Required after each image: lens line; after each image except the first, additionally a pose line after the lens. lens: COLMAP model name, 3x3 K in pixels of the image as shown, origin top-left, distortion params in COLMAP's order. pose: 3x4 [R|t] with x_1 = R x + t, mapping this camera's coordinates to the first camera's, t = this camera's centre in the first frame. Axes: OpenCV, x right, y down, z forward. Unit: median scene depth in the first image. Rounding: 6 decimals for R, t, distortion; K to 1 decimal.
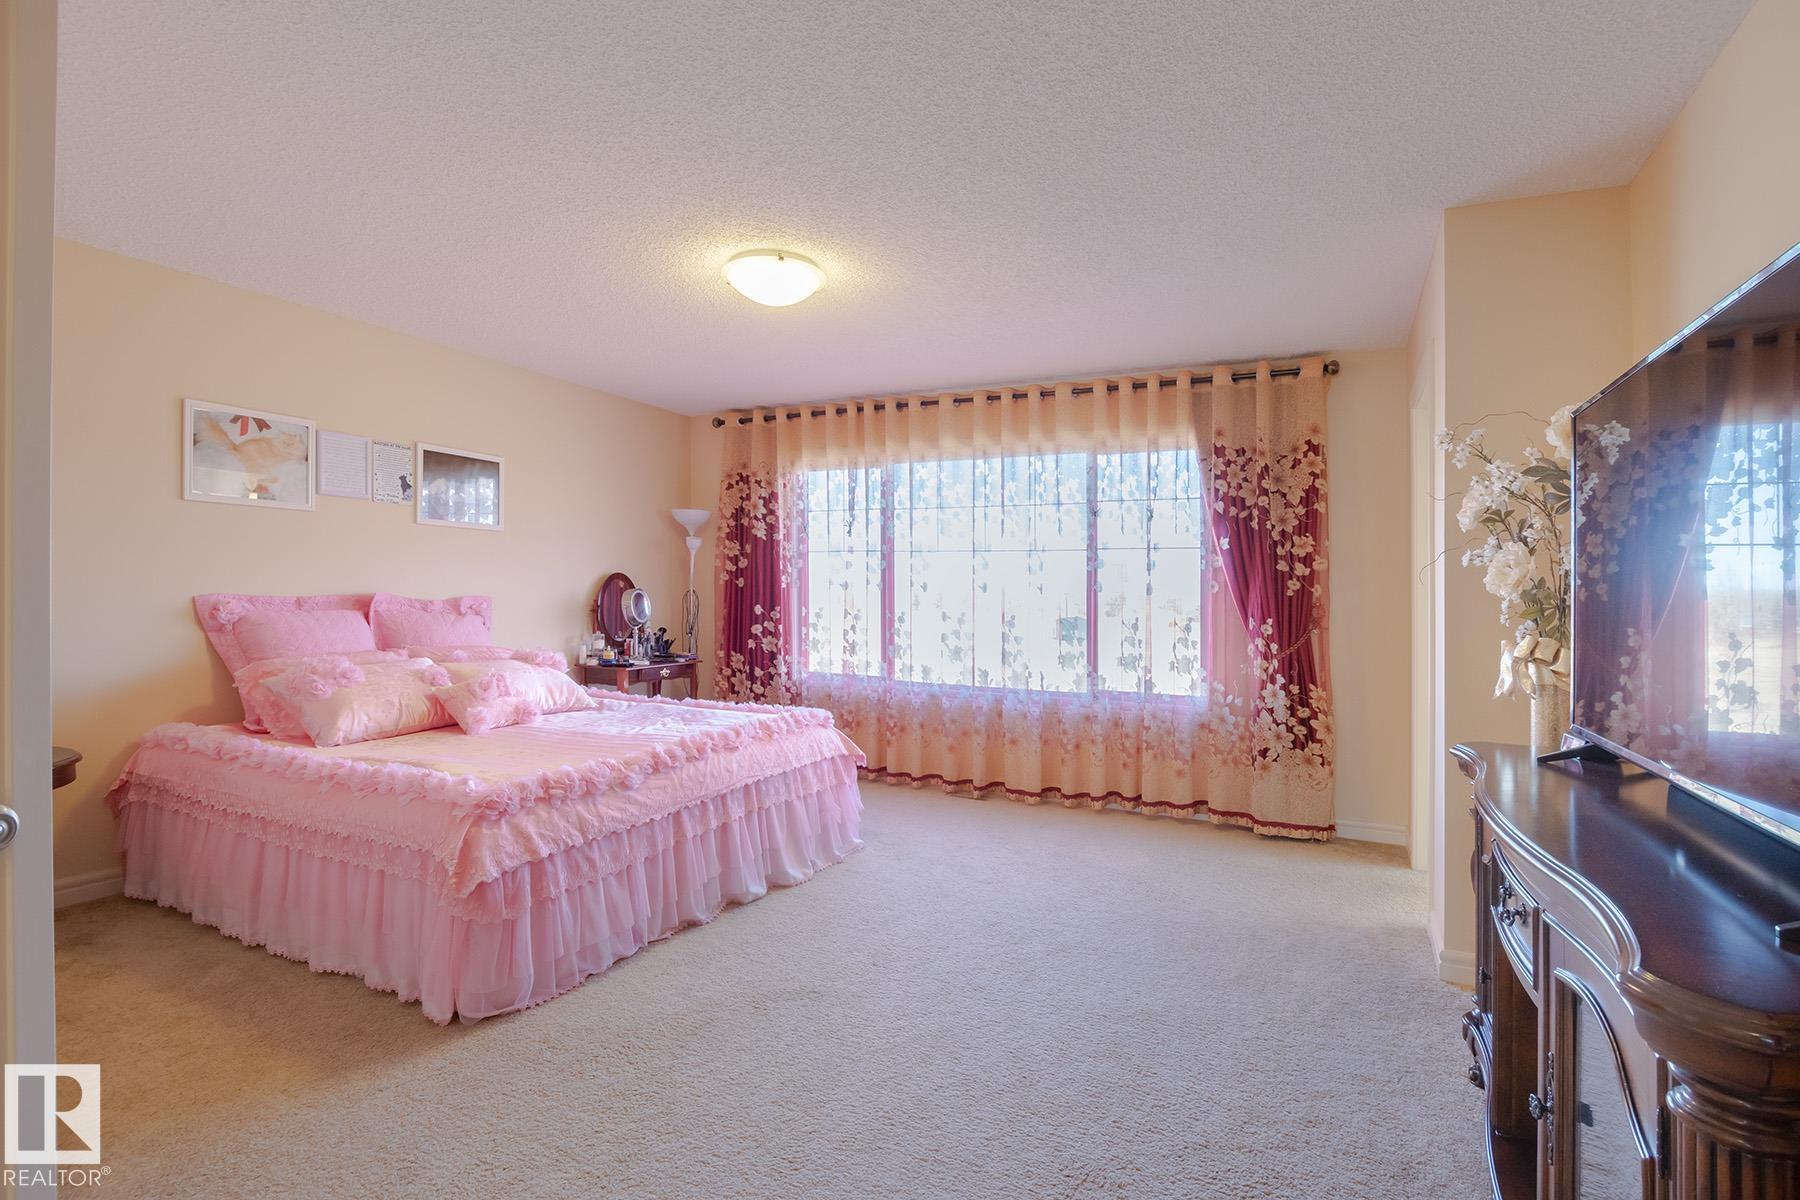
lens RADIAL K [[870.0, 0, 884.3], [0, 870.0, 561.8], [0, 0, 1]] dist [0.001320, -0.015910]
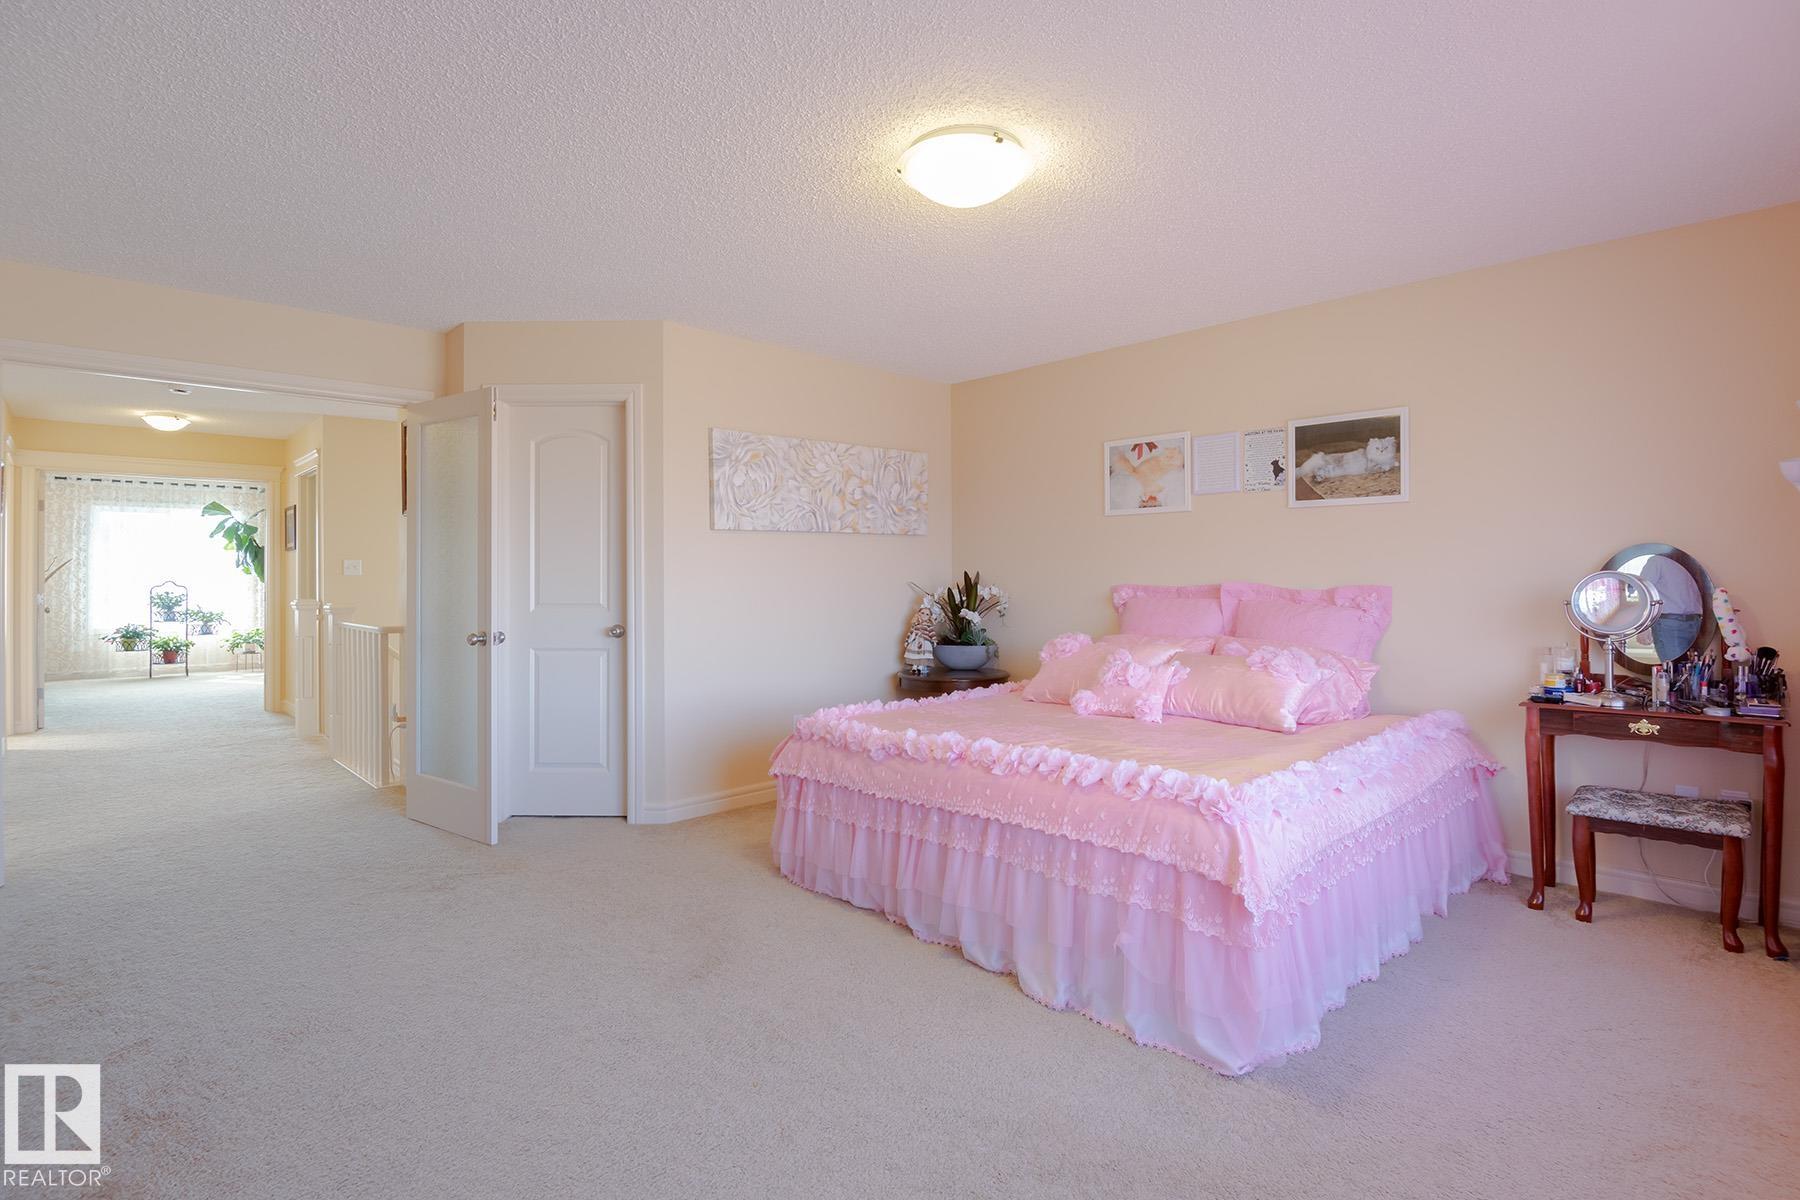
lens RADIAL K [[846.3, 0, 900.0], [0, 846.3, 574.3], [0, 0, 1]] dist [0.000113, -0.021621]
pose [[-0.317113, -0.018872, -0.948200, 0.452665], [0.035790, 0.998852, -0.031850, 0.041198], [0.947712, -0.044036, -0.316073, 0.884139]]
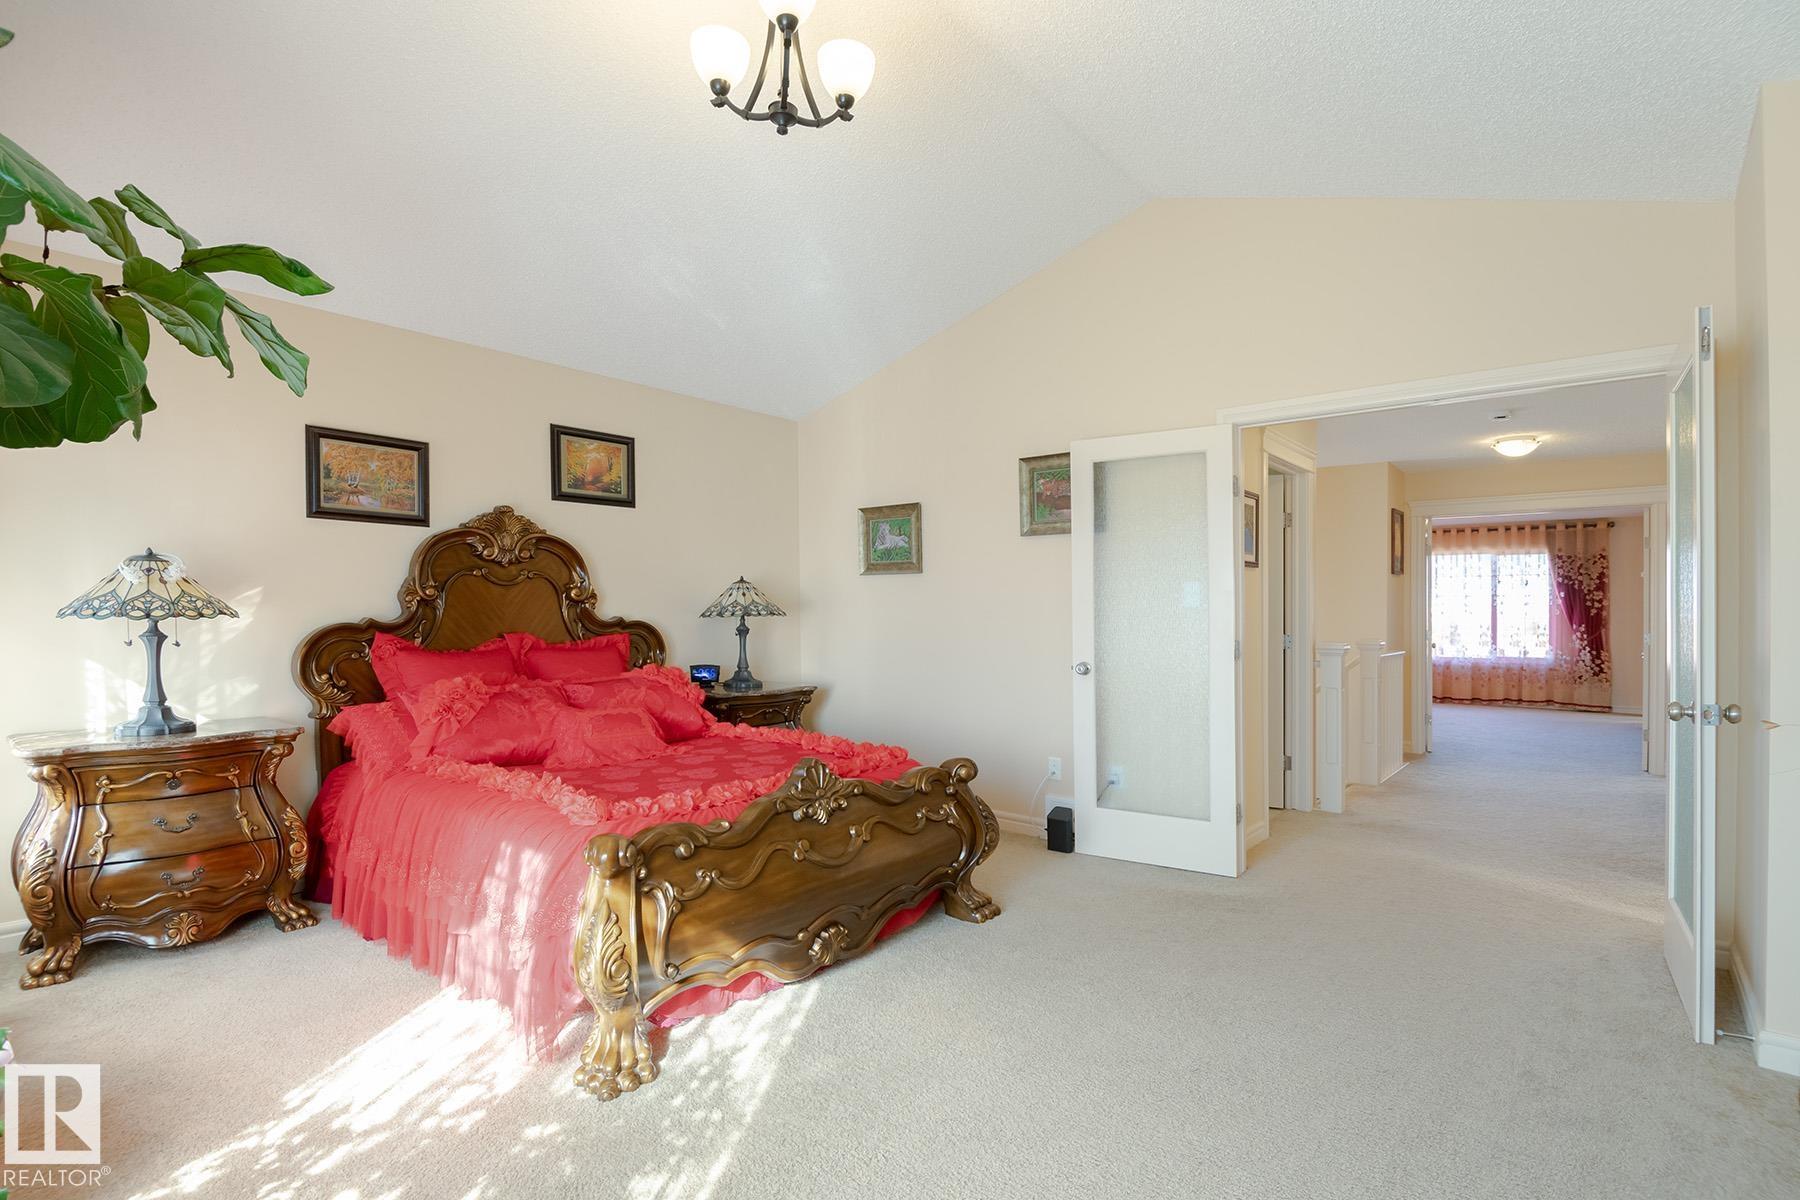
lens RADIAL K [[839.2, 0, 900.0], [0, 839.2, 600.0], [0, 0, 1]] dist [-0.001437, -0.023170]
pose [[0.971569, -0.010701, -0.236515, -0.891757], [0.016073, 0.999655, 0.020795, -0.085835], [0.236211, -0.024006, 0.971405, -1.762331]]
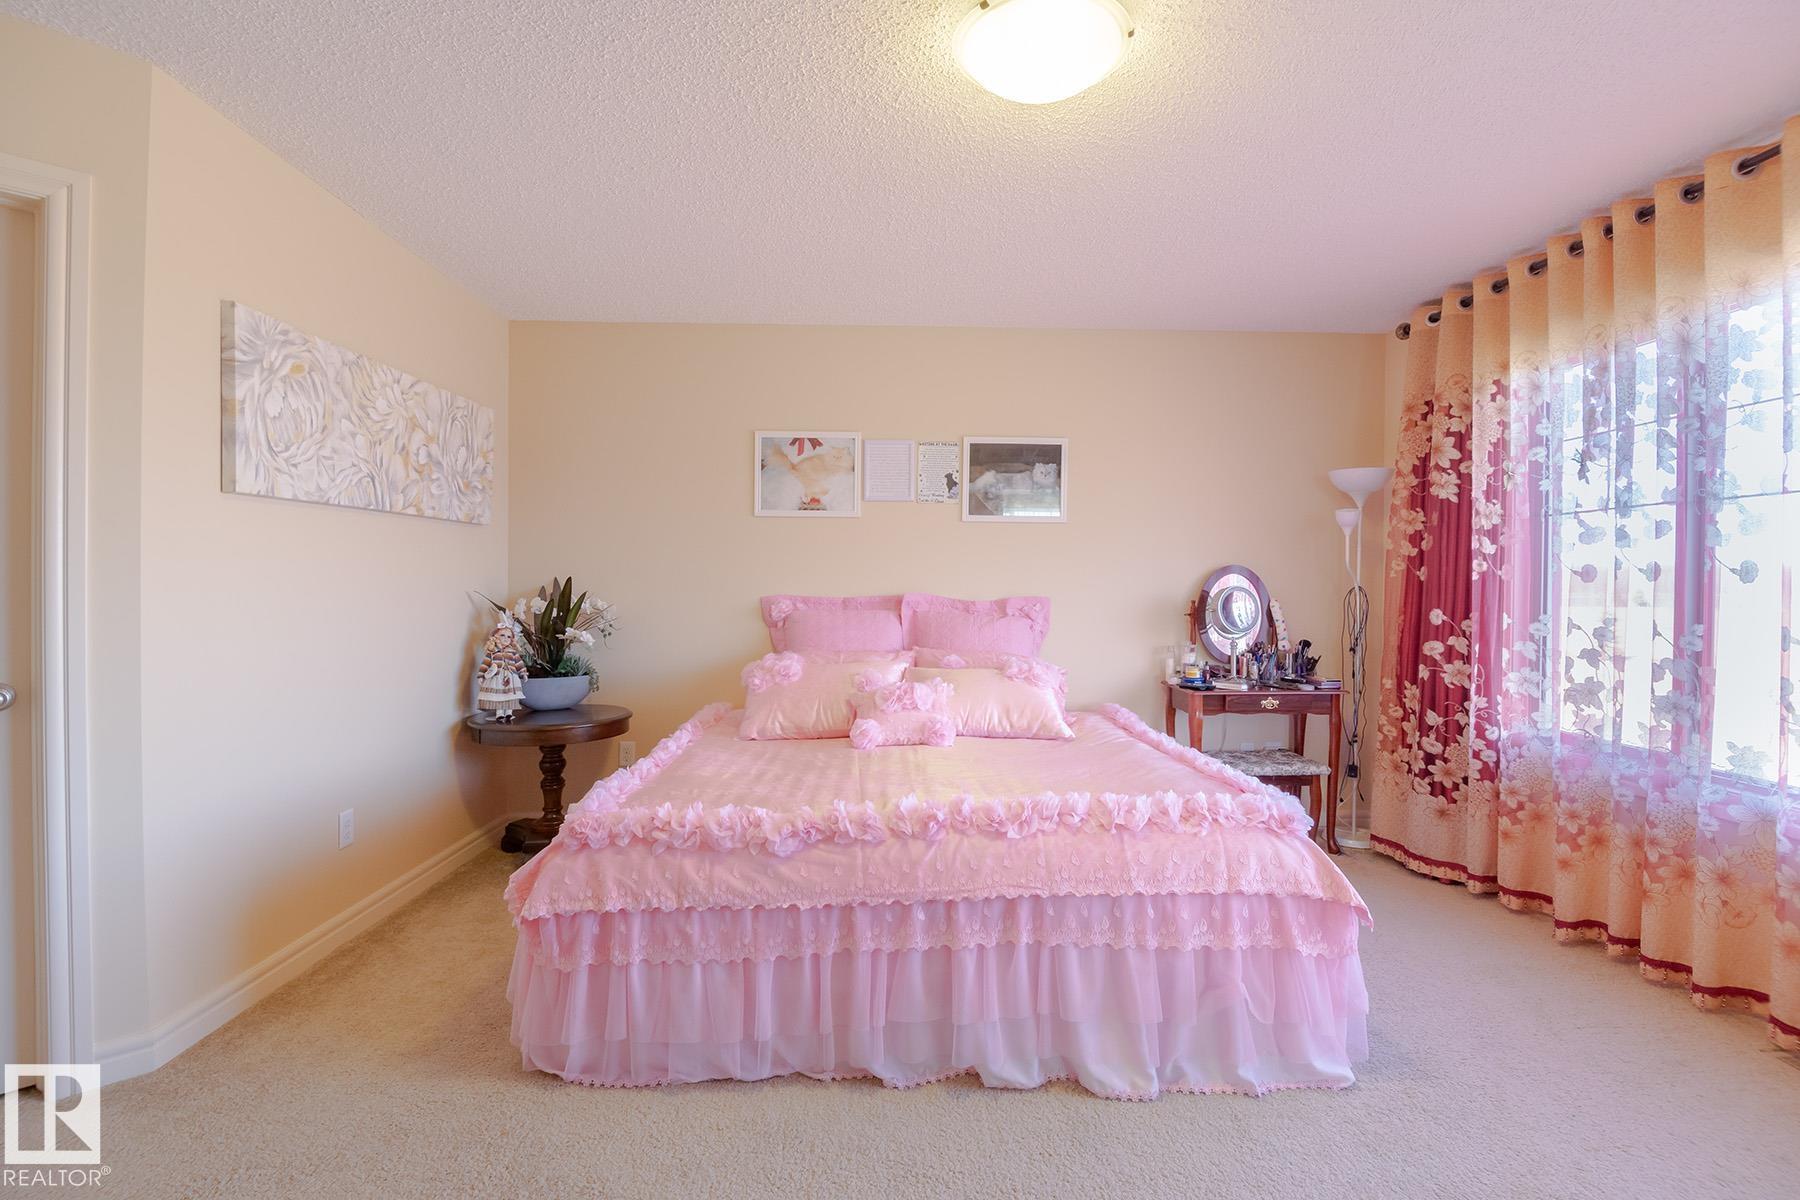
lens RADIAL K [[851.9, 0, 913.6], [0, 851.9, 591.3], [0, 0, 1]] dist [0.004586, -0.020397]
pose [[0.485541, -0.008836, -0.874169, 0.255786], [0.036258, 0.999292, 0.010037, 0.022062], [0.873461, -0.036569, 0.485518, 0.489392]]
